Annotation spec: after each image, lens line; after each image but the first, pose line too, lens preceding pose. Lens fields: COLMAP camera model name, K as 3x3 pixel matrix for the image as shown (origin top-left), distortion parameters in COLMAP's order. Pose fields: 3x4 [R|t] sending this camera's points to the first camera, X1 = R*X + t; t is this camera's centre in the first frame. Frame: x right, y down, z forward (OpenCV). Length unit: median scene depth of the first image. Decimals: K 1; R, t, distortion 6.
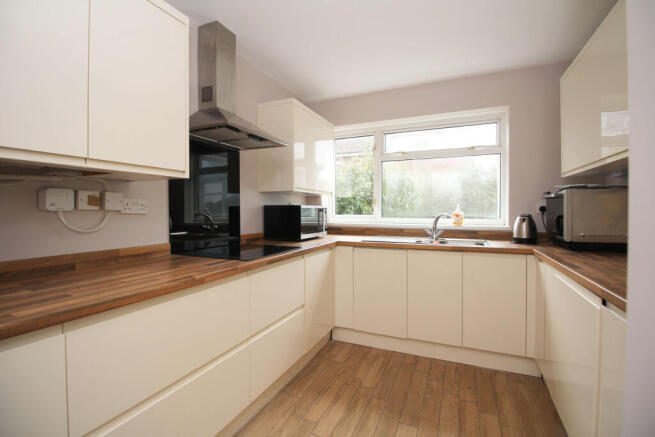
lens RADIAL K [[302.1, 0, 329.2], [0, 302.1, 213.1], [0, 0, 1]] dist [0.013288, -0.024126]
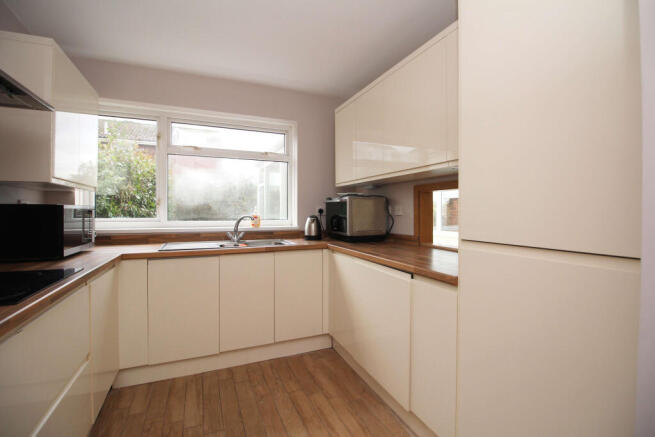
lens RADIAL K [[302.1, 0, 329.2], [0, 302.1, 213.1], [0, 0, 1]] dist [0.013288, -0.024126]
pose [[0.681411, -0.003209, 0.731894, -0.175570], [0.006660, 0.999976, -0.001817, -0.002937], [-0.731871, 0.006113, 0.681416, 0.129488]]
